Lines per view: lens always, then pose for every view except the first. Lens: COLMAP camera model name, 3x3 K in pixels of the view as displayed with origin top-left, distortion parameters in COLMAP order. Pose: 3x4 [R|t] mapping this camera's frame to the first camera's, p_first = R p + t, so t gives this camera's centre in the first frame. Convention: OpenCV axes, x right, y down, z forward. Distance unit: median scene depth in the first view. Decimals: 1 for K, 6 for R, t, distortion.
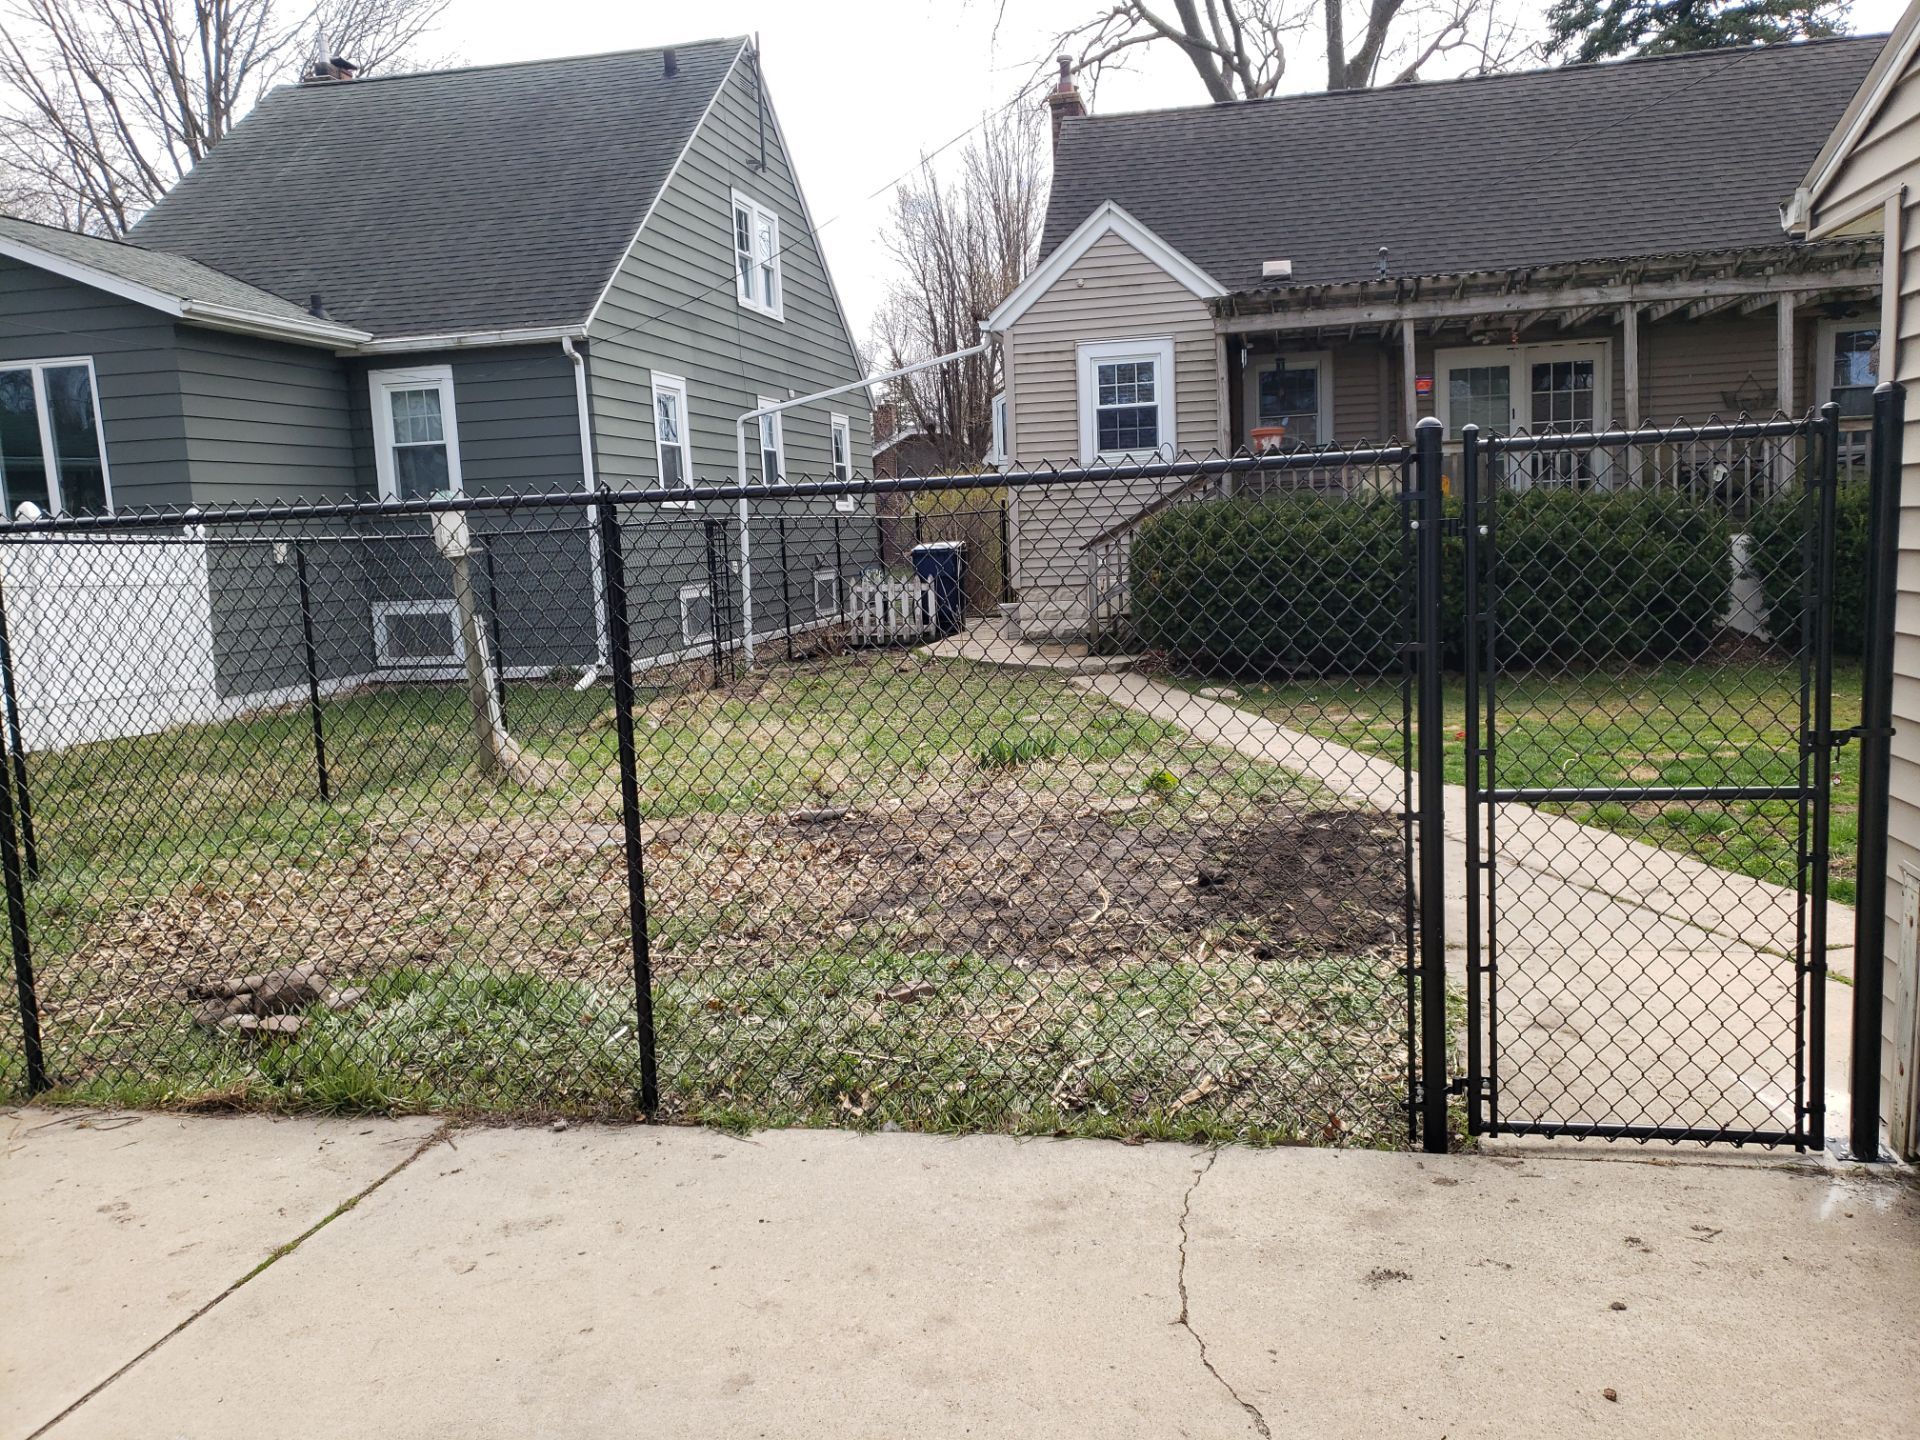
lens RADIAL K [[1468.0, 0, 960.0], [0, 1468.0, 720.0], [0, 0, 1]] dist [-0.010411, 0.052653]
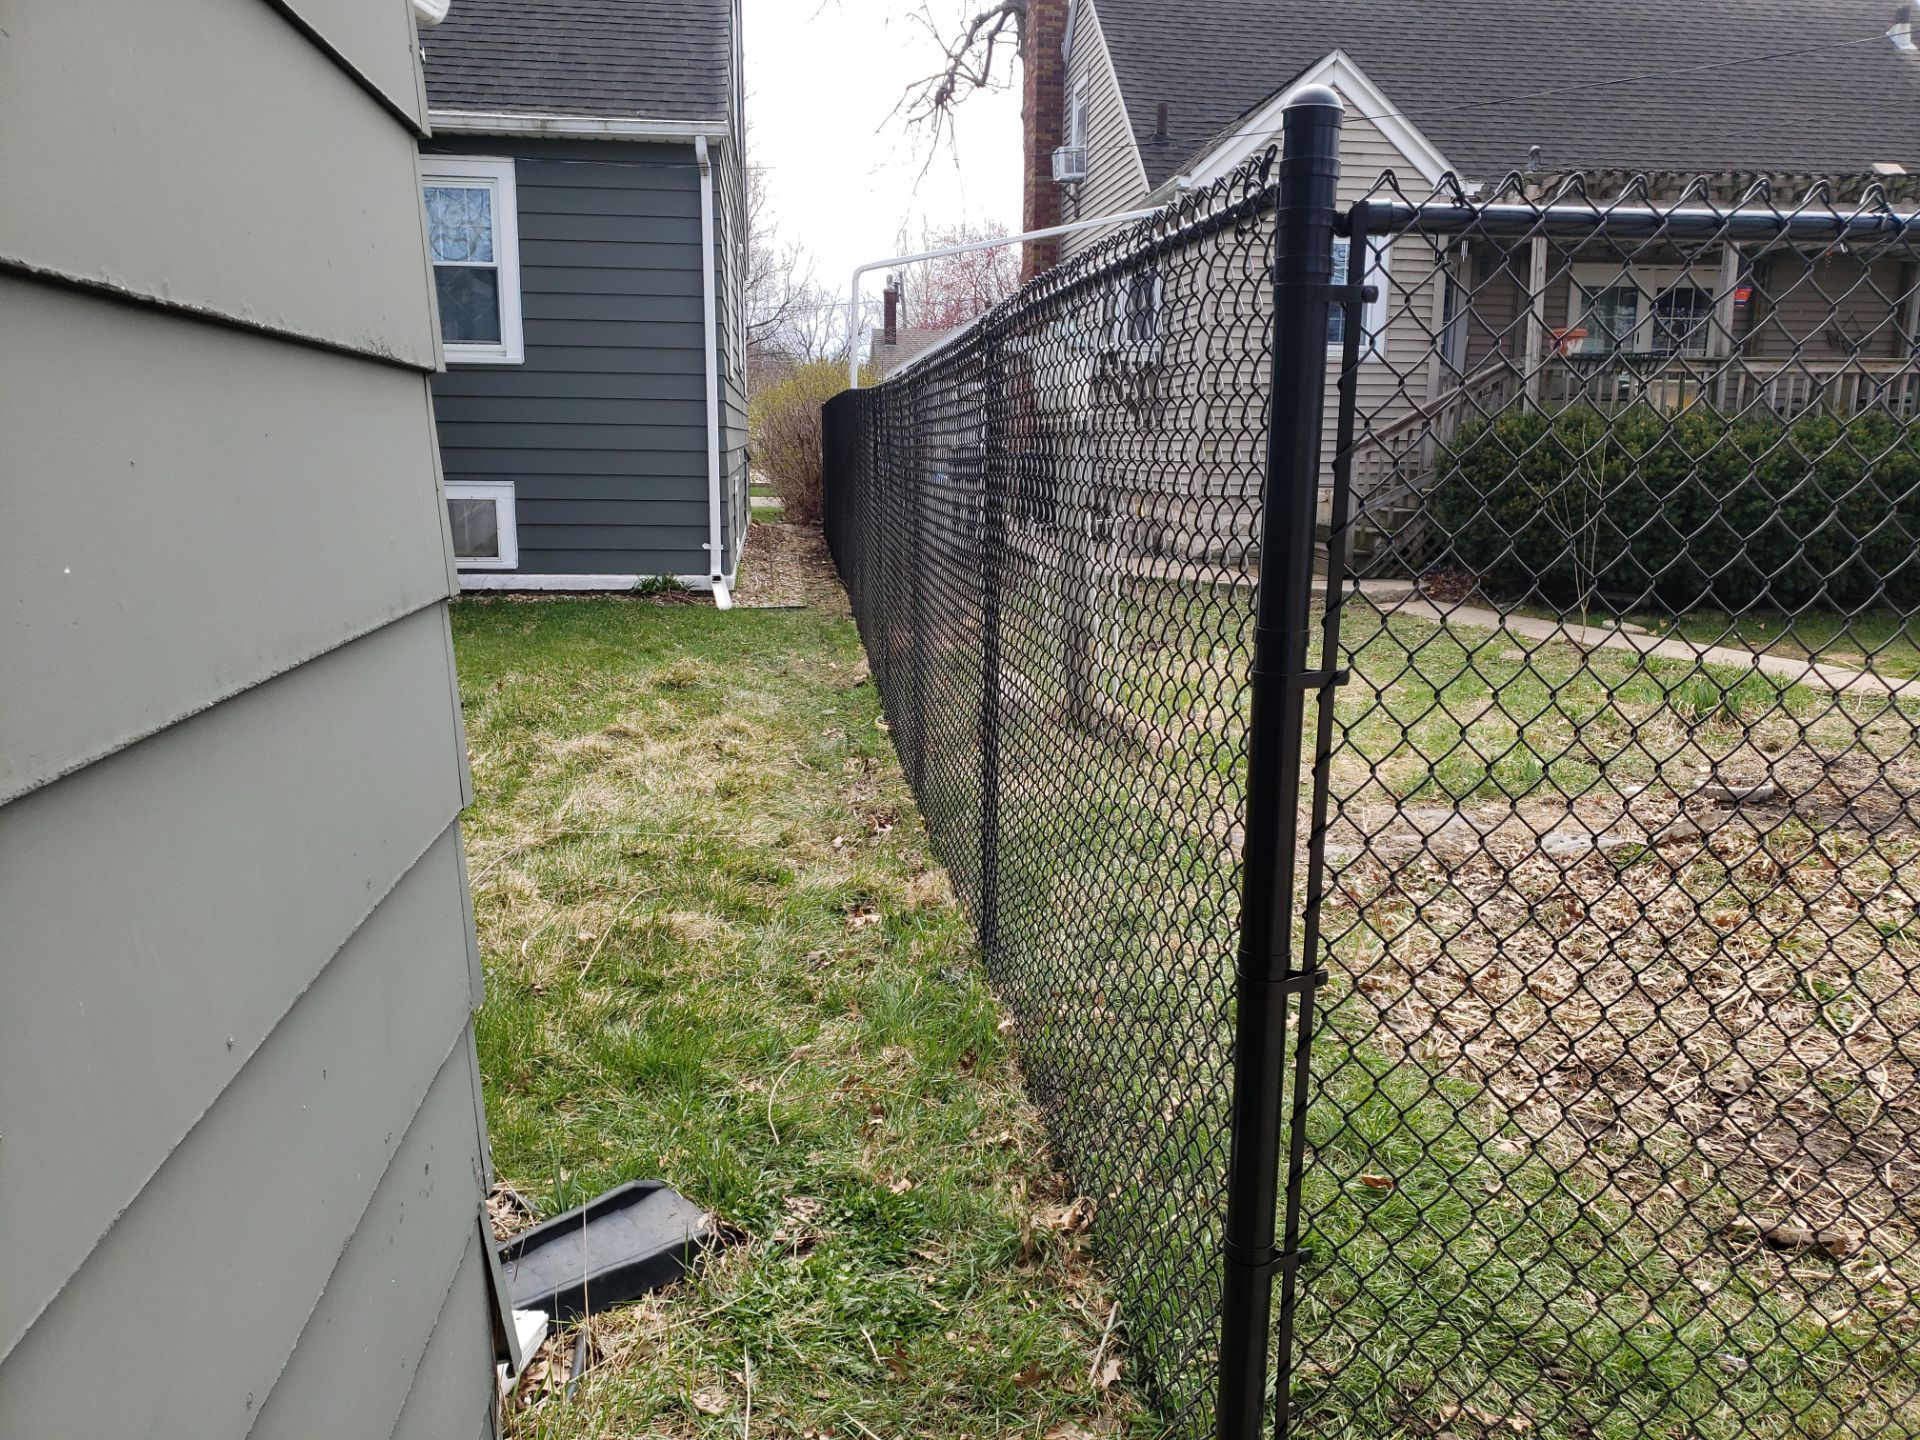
lens RADIAL K [[1471.1, 0, 960.0], [0, 1471.1, 720.0], [0, 0, 1]] dist [-0.010215, -0.003176]
pose [[0.938333, -0.013513, 0.345468, -0.400779], [-0.007201, 0.998255, 0.058604, -0.008008], [-0.345657, -0.057478, 0.936599, 0.229554]]
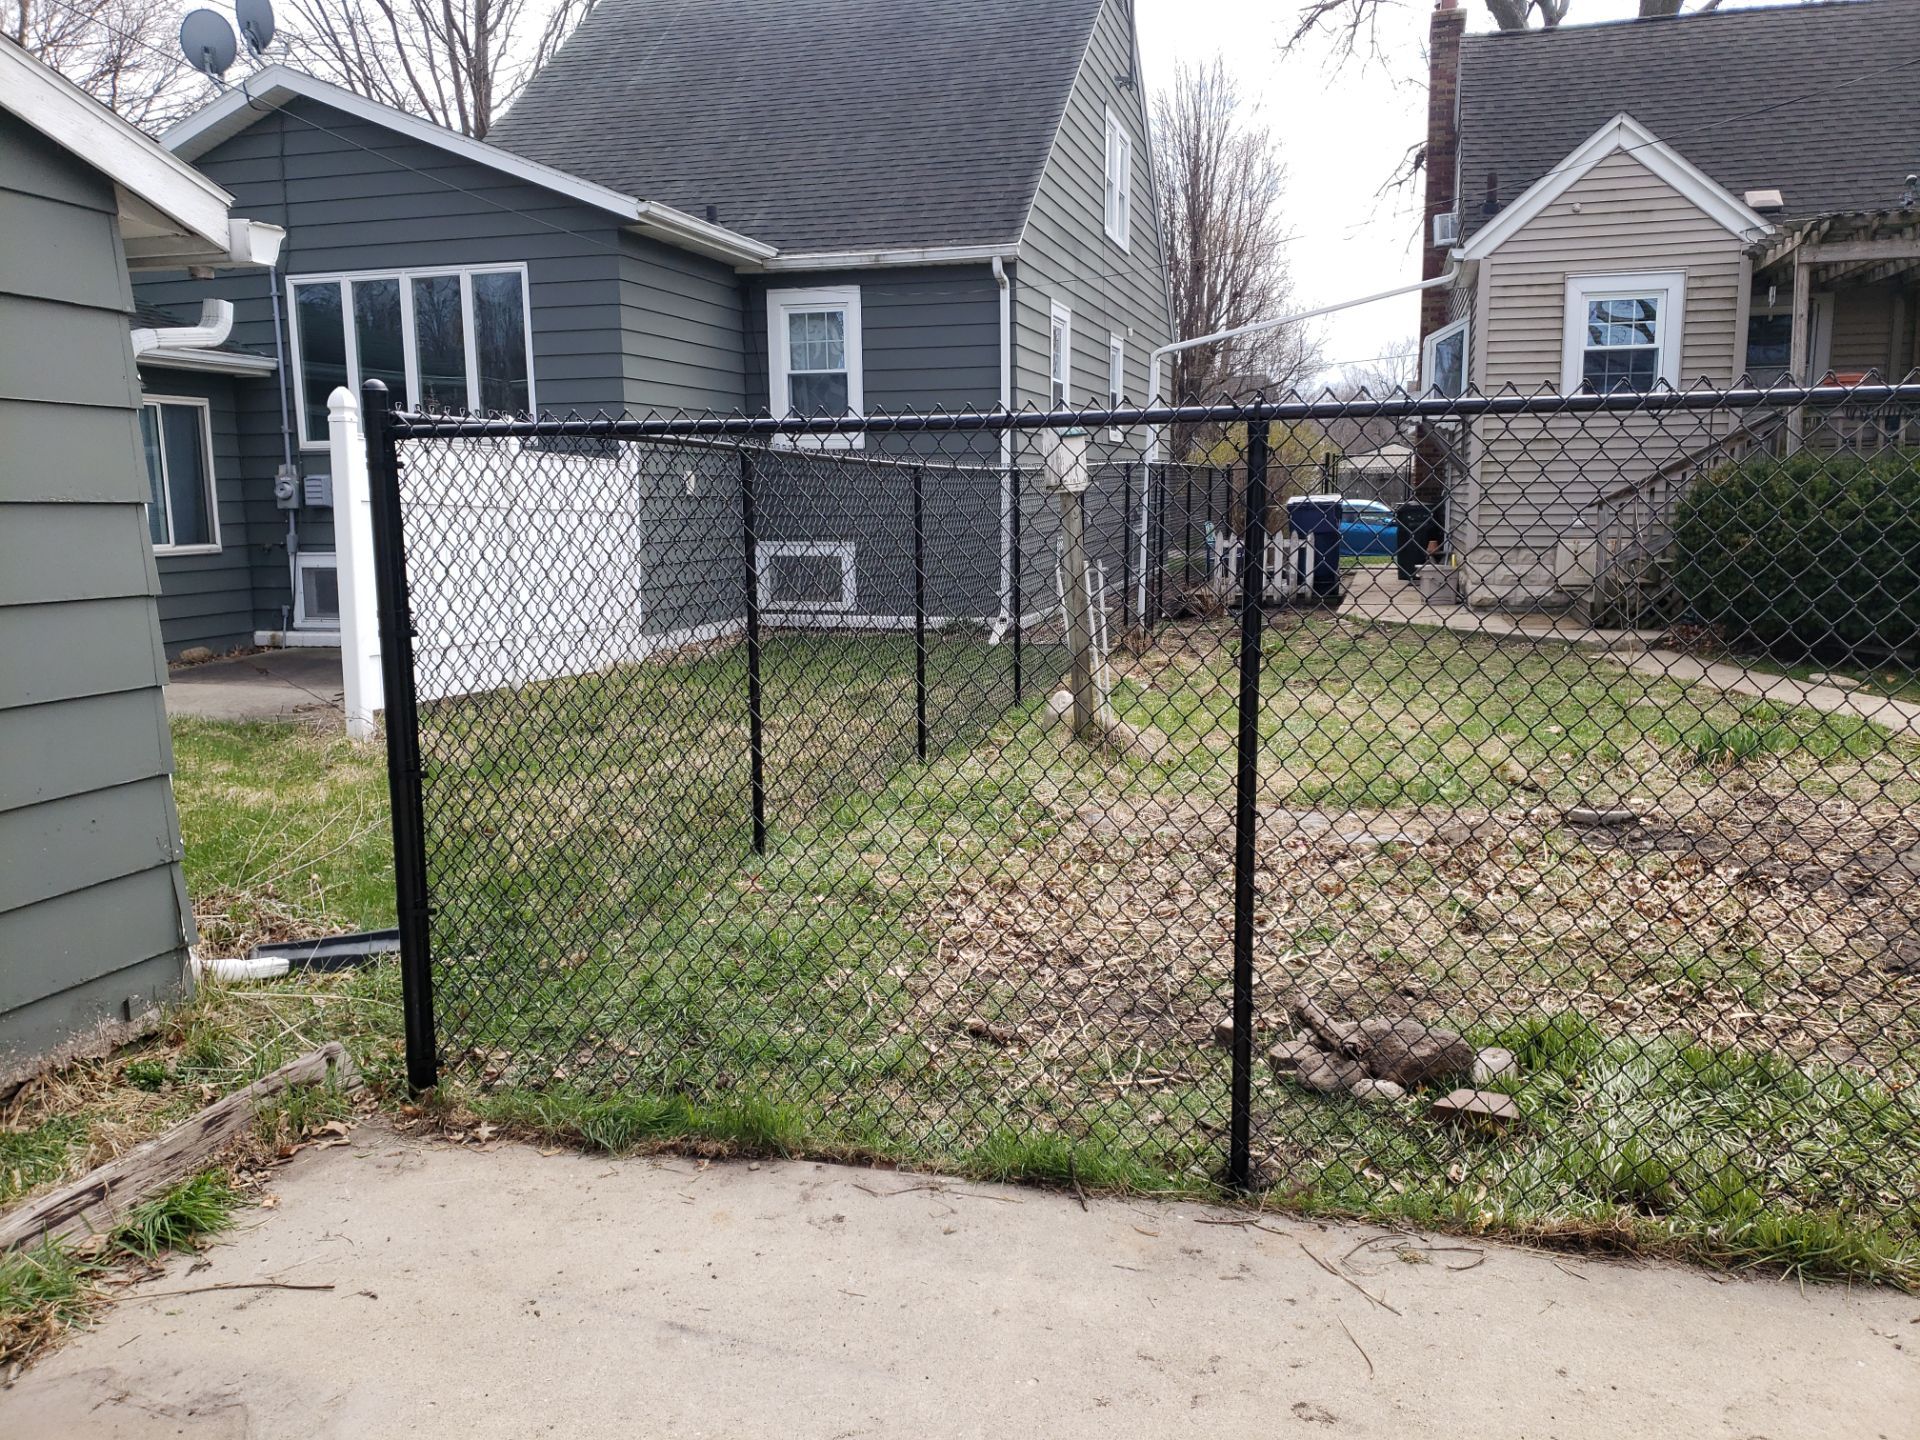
lens RADIAL K [[1469.1, 0, 964.4], [0, 1469.1, 688.3], [0, 0, 1]] dist [0.080798, -0.125780]
pose [[0.997308, 0.041605, -0.060381, -0.218166], [-0.041304, 0.999127, 0.006229, 0.002083], [0.060588, -0.003718, 0.998156, 0.078756]]
